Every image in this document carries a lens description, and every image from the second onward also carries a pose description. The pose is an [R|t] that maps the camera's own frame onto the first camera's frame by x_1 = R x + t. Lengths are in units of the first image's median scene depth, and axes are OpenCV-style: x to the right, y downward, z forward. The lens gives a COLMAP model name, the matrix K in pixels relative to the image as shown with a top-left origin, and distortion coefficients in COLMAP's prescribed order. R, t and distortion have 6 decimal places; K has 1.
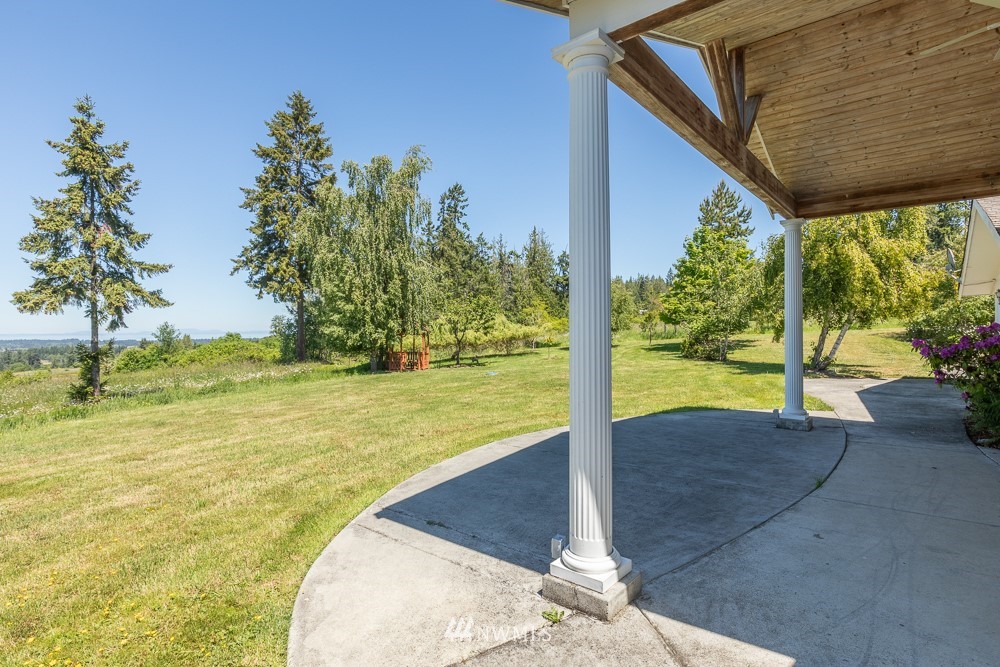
lens RADIAL K [[515.5, 0, 499.2], [0, 515.5, 332.5], [0, 0, 1]] dist [0.005062, 0.000559]
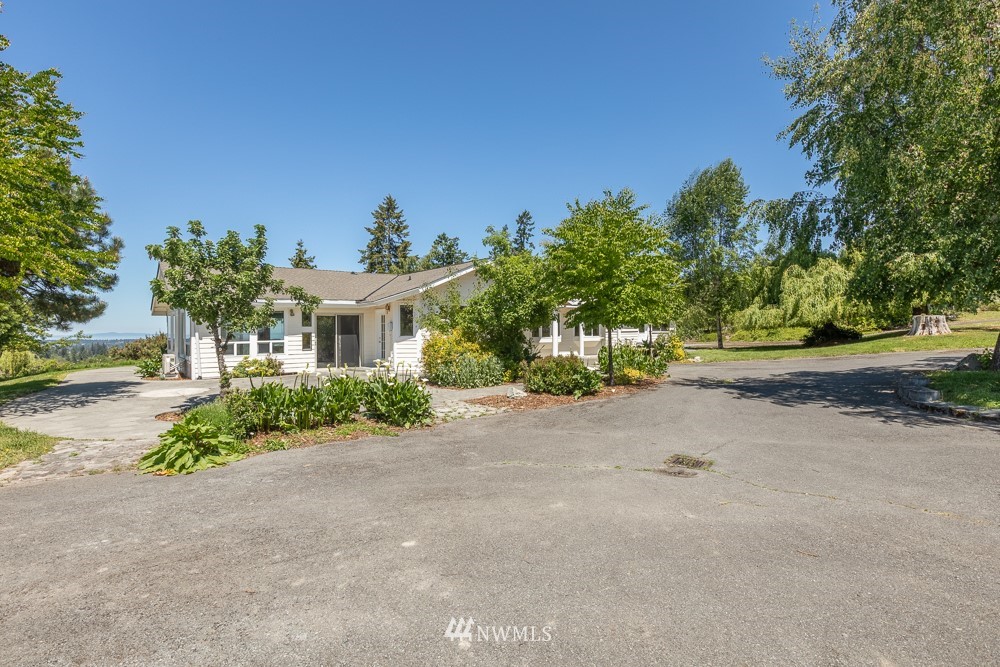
lens RADIAL K [[515.5, 0, 504.9], [0, 515.5, 332.4], [0, 0, 1]] dist [0.005062, 0.000559]
pose [[0.980782, -0.003280, -0.195080, 0.334333], [0.003024, 0.999994, -0.001611, 0.003693], [0.195084, 0.000991, 0.980786, -0.635612]]
